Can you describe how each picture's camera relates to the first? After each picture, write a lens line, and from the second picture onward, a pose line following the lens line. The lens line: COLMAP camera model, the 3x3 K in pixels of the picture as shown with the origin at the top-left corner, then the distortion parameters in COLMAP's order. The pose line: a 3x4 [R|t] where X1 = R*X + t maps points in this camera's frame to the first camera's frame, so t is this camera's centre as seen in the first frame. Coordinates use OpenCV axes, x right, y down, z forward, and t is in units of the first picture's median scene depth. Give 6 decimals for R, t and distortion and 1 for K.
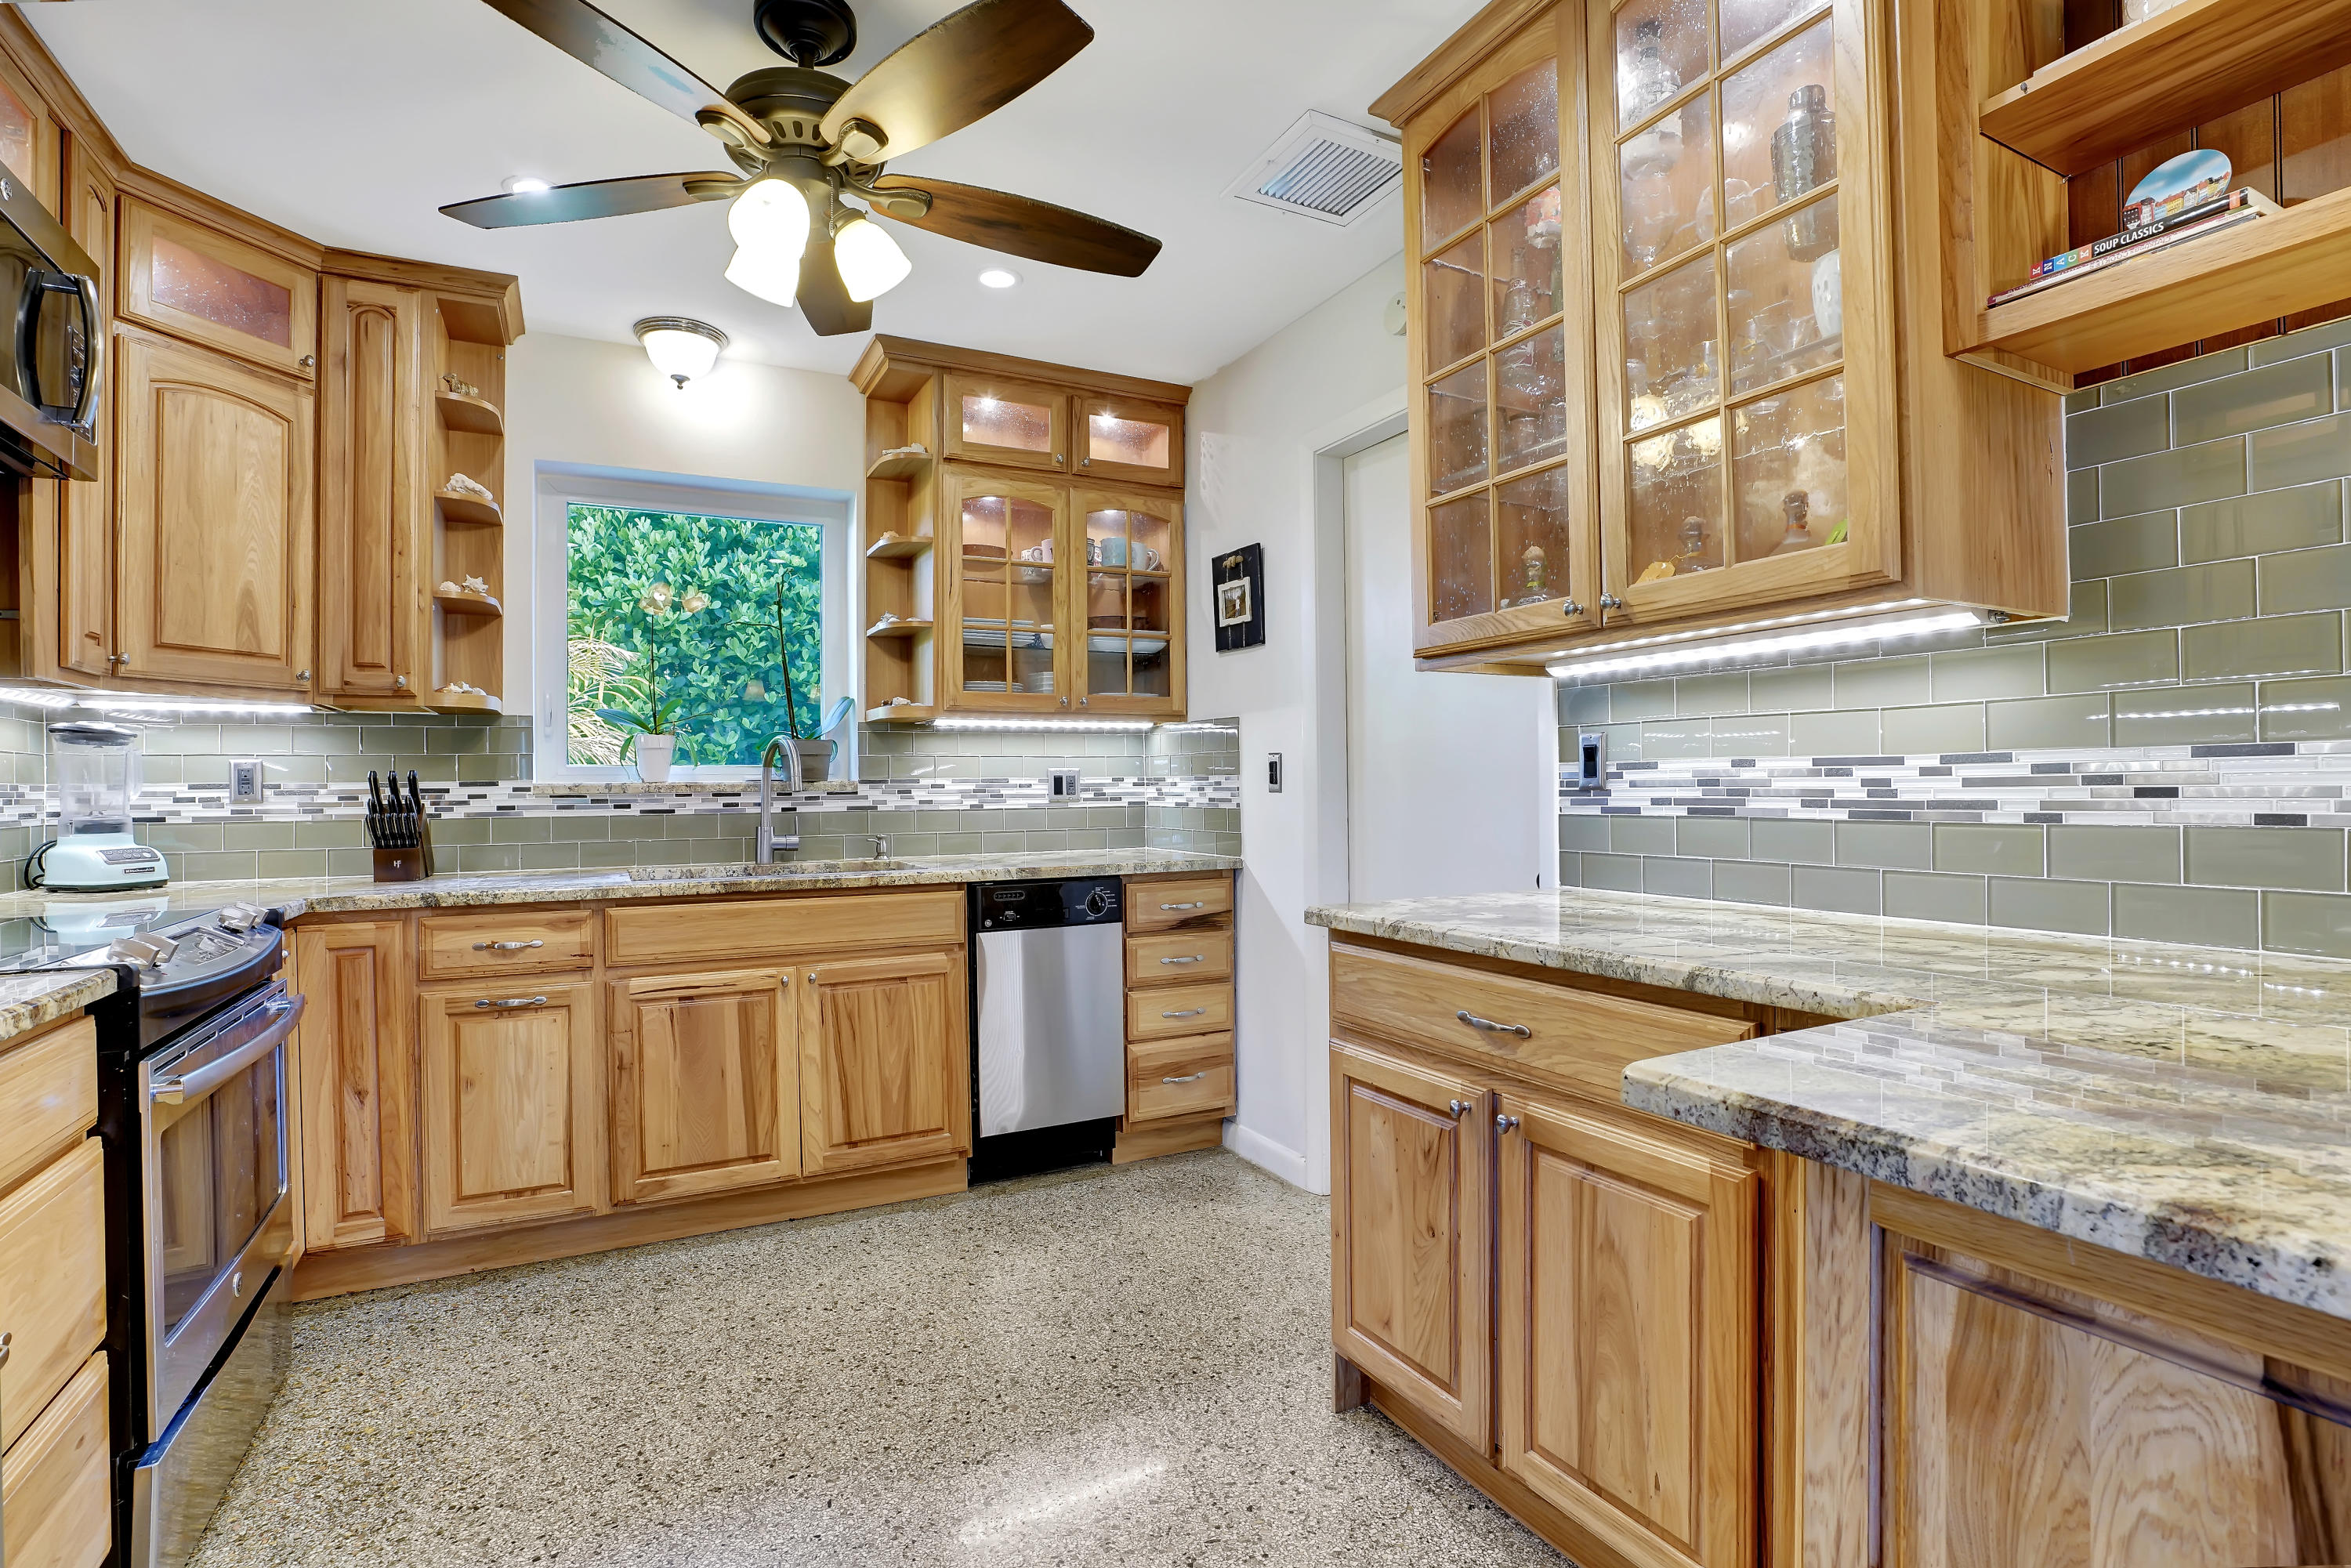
lens RADIAL K [[1135.8, 0, 1180.4], [0, 1135.8, 788.8], [0, 0, 1]] dist [0.002729, 0.000481]
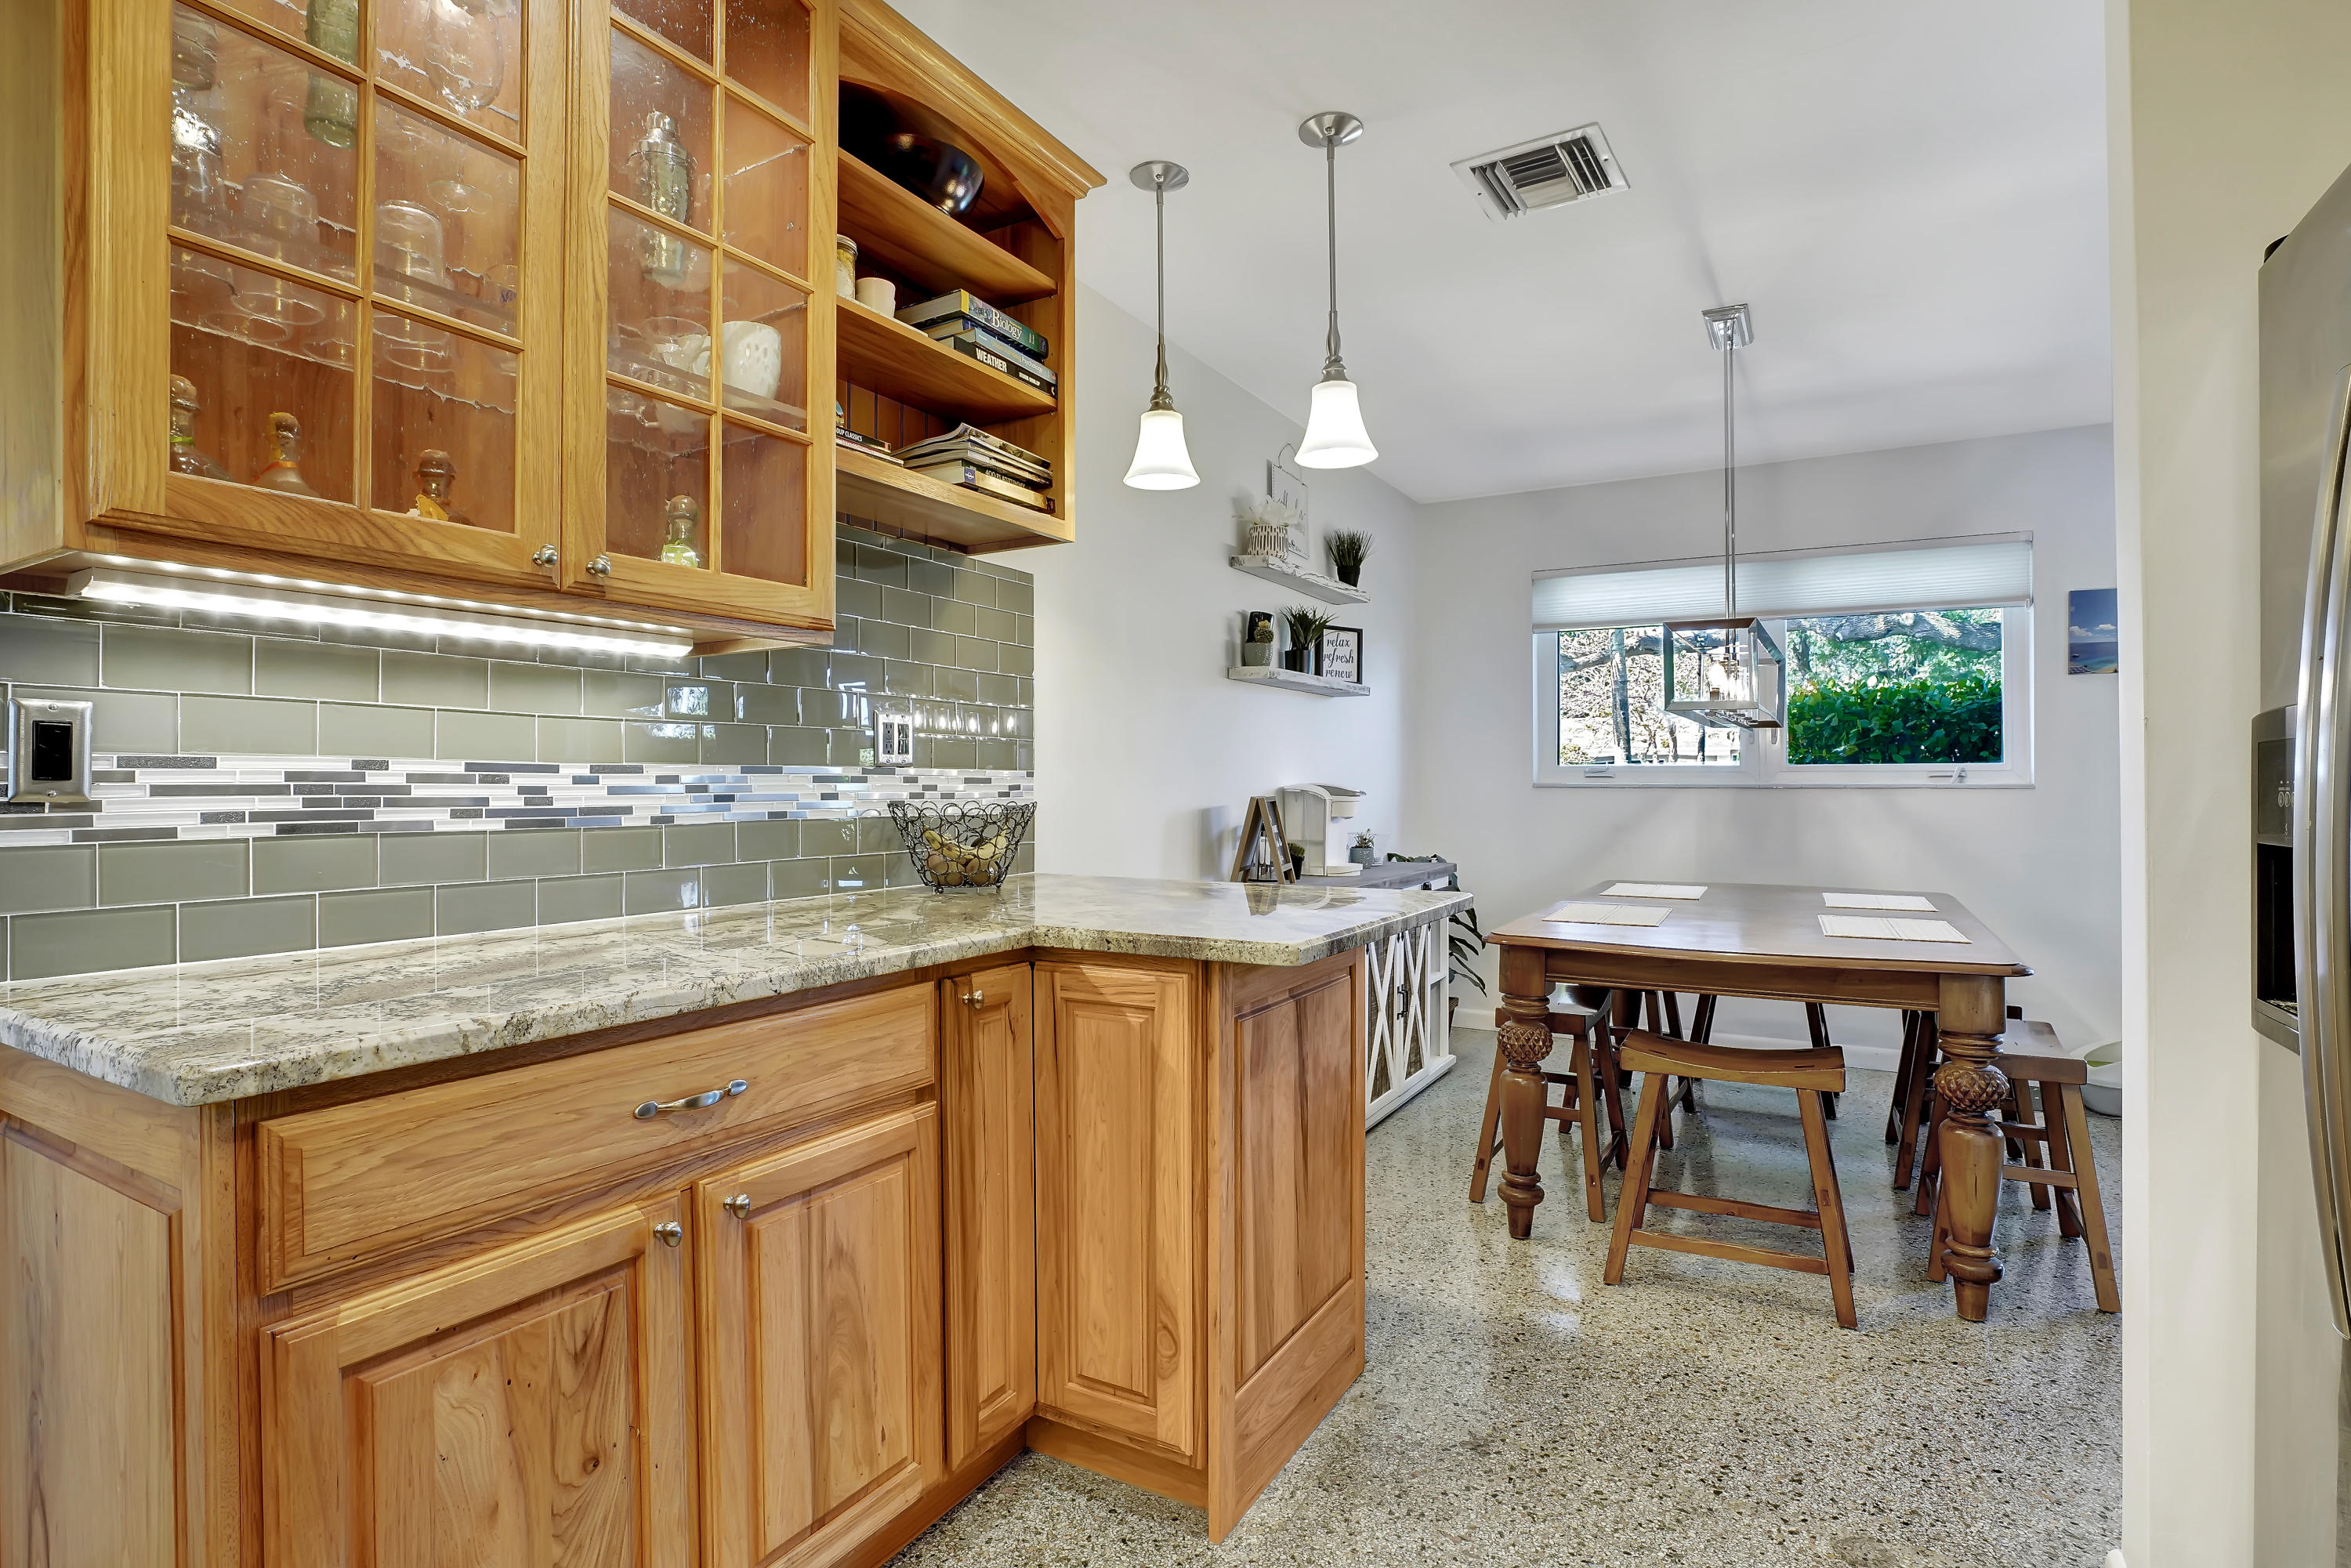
lens RADIAL K [[1135.8, 0, 1185.5], [0, 1135.8, 780.9], [0, 0, 1]] dist [0.002729, 0.000481]
pose [[-0.508675, 0.014005, 0.860844, -0.513419], [0.007243, 0.999902, -0.011987, 0.002255], [-0.860928, 0.000137, -0.508727, 1.004843]]
